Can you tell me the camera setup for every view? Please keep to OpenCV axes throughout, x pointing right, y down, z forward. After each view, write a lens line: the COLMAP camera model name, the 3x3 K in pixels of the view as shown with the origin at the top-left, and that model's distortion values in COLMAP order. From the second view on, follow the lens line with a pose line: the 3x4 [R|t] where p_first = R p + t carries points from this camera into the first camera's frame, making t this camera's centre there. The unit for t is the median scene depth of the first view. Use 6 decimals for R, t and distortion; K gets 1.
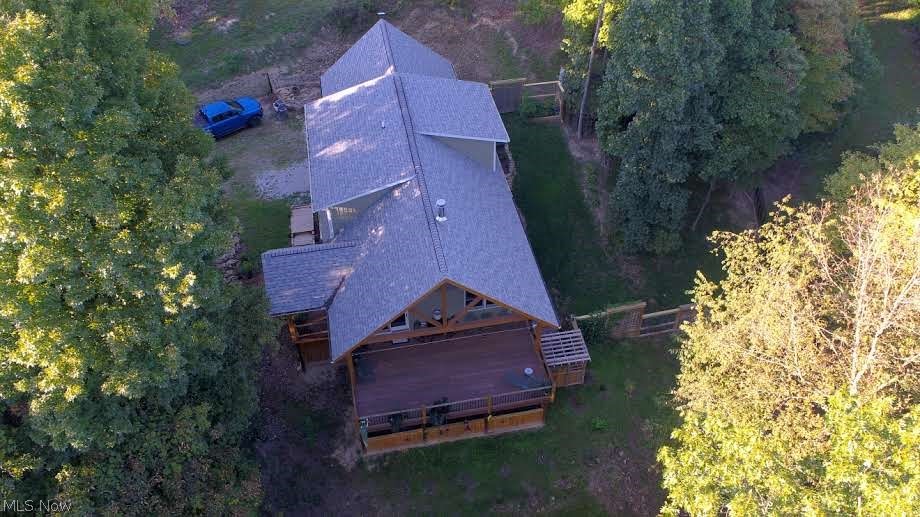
lens RADIAL K [[752.5, 0, 463.1], [0, 752.5, 256.7], [0, 0, 1]] dist [-0.002960, -0.005876]
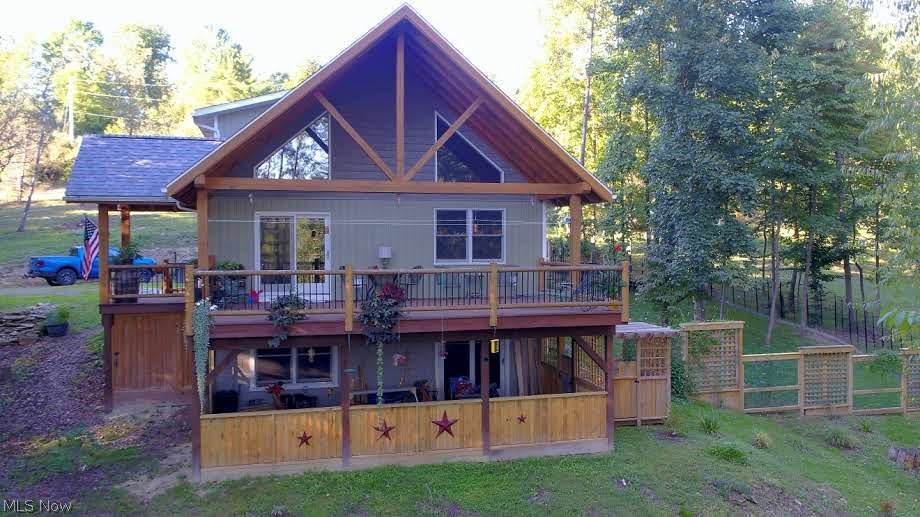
lens RADIAL K [[752.5, 0, 463.1], [0, 752.5, 256.7], [0, 0, 1]] dist [-0.002960, -0.005876]
pose [[0.997763, 0.004268, 0.066707, -0.011401], [0.043173, 0.720734, -0.691866, 0.390439], [-0.051031, 0.693198, 0.718938, 0.515673]]
